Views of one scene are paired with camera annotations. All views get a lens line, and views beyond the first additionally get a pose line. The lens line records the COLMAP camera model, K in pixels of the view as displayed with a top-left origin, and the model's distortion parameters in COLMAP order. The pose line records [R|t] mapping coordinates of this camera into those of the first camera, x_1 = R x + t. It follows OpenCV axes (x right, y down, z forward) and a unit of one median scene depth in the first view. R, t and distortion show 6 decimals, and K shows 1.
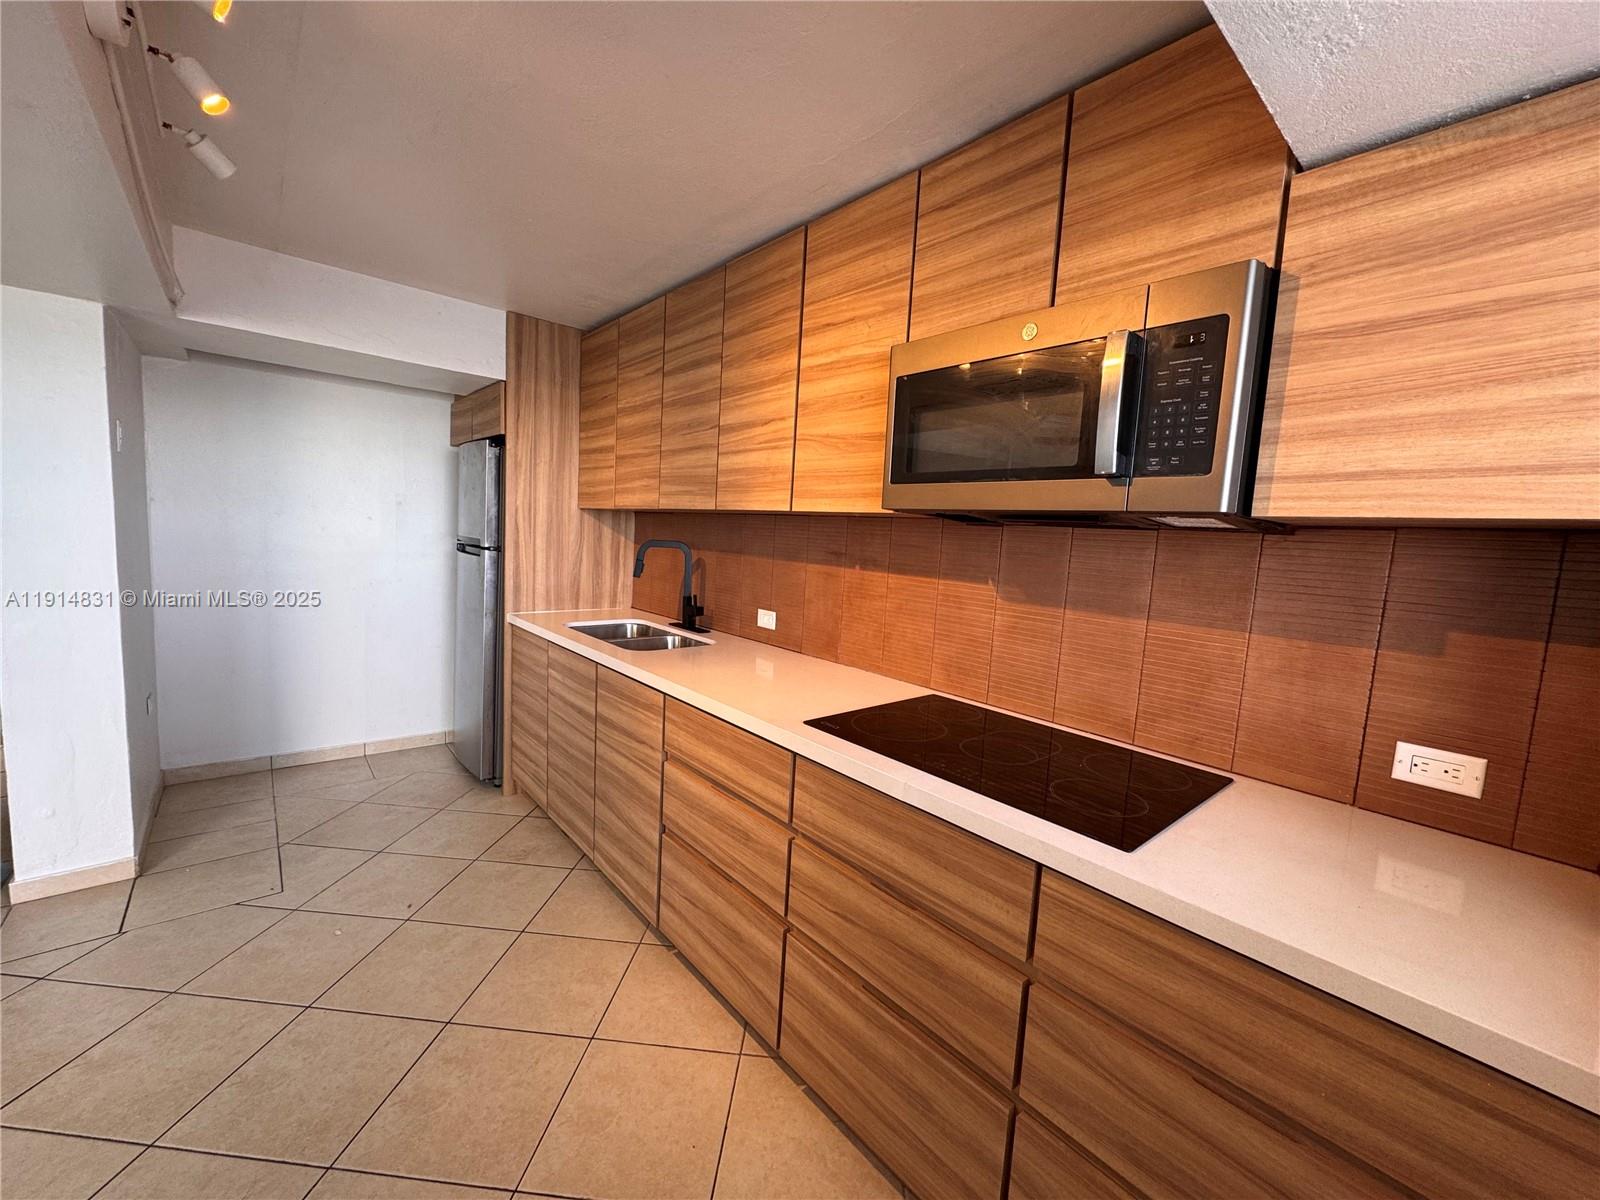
lens RADIAL K [[639.5, 0, 800.9], [0, 639.5, 599.0], [0, 0, 1]] dist [-0.000992, 0.000336]
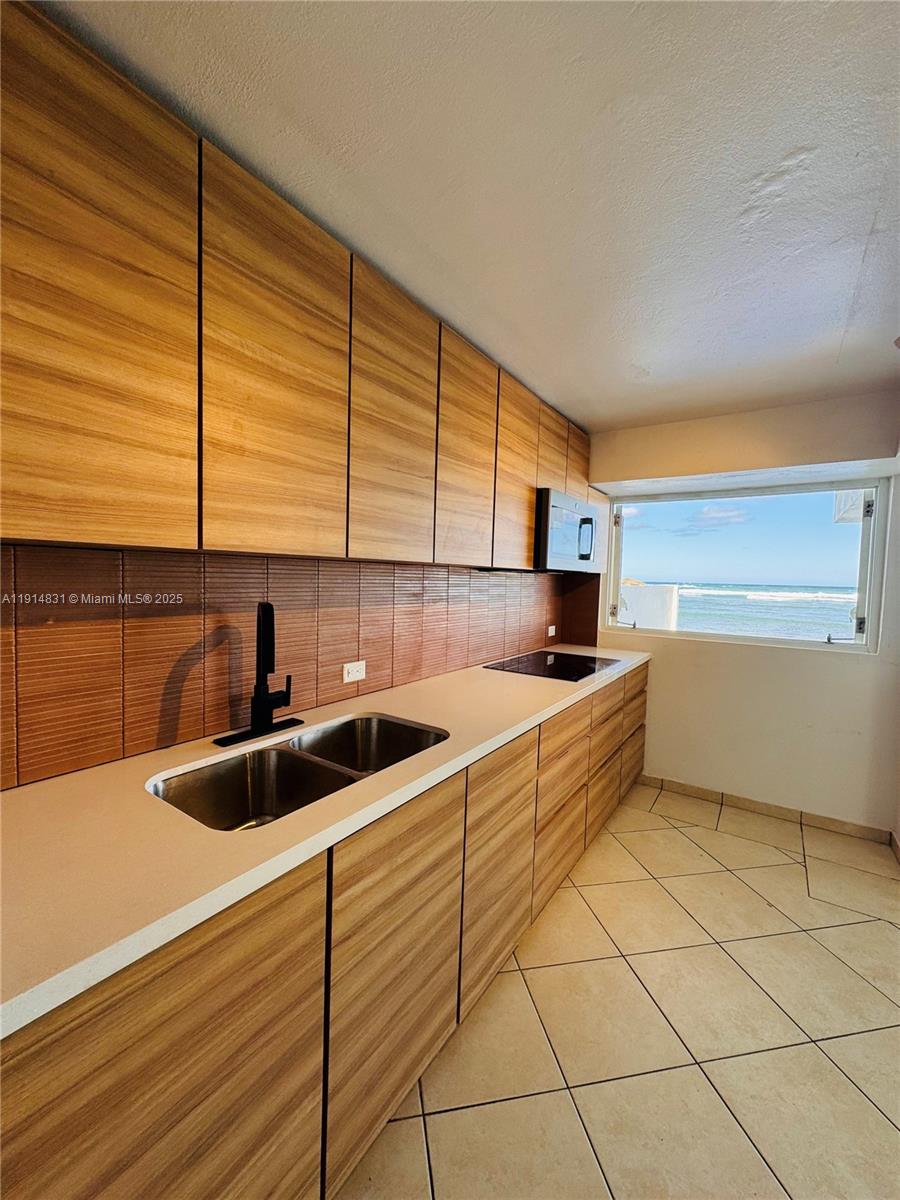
lens RADIAL K [[479.6, 0, 450.9], [0, 479.6, 599.2], [0, 0, 1]] dist [-0.000992, 0.000336]
pose [[-0.256787, -0.109464, 0.960249, -1.109836], [0.057362, 0.990087, 0.128205, -0.229074], [-0.964764, 0.088003, -0.247963, 1.499598]]
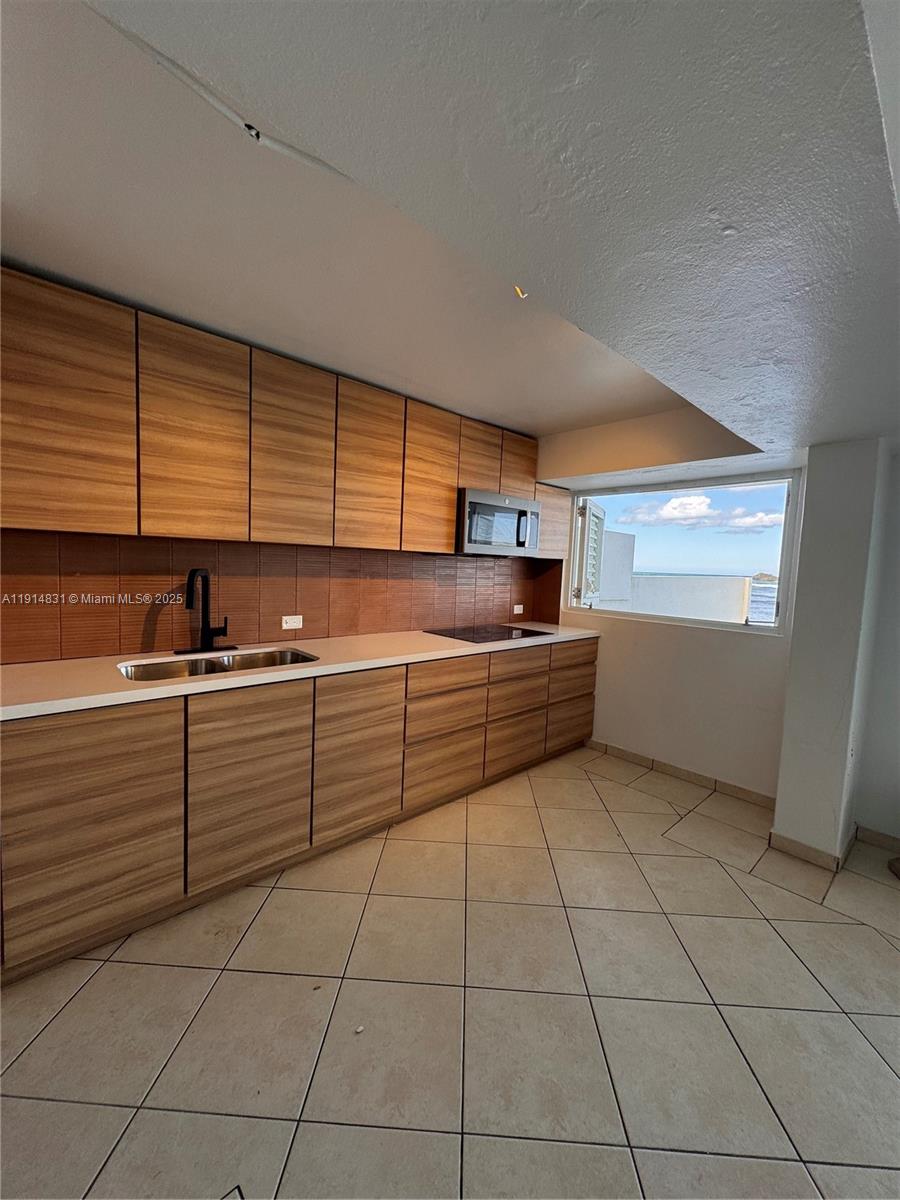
lens RADIAL K [[476.3, 0, 449.3], [0, 476.3, 597.8], [0, 0, 1]] dist [0.000435, 0.000097]
pose [[-0.026835, -0.127999, 0.991411, -1.543848], [0.061886, 0.989653, 0.129447, -0.189234], [-0.997722, 0.064828, -0.018636, 0.994715]]
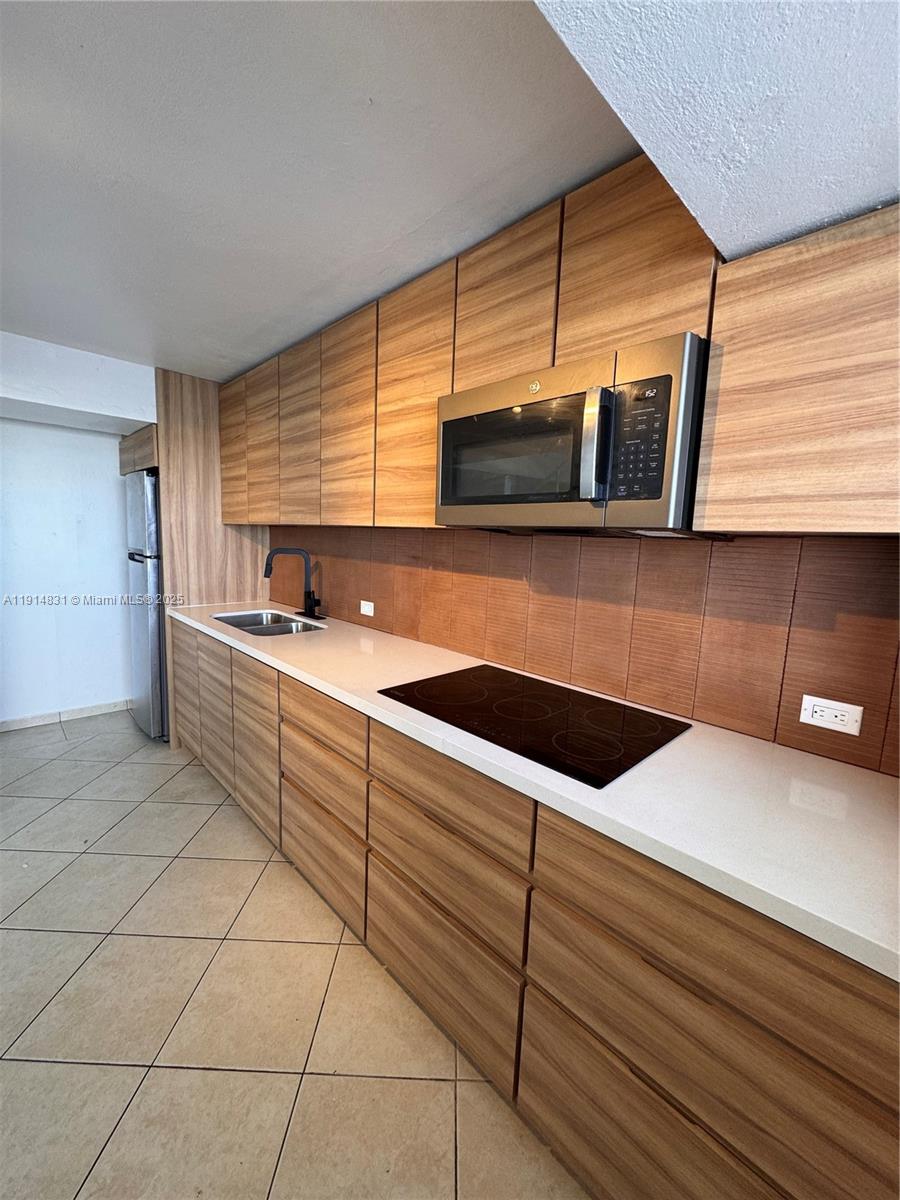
lens RADIAL K [[479.6, 0, 450.9], [0, 479.6, 599.2], [0, 0, 1]] dist [-0.000992, 0.000336]
pose [[0.998090, -0.024827, 0.056569, 0.090500], [0.023158, 0.999283, 0.029965, -0.017498], [-0.057272, -0.028598, 0.997949, 0.024766]]
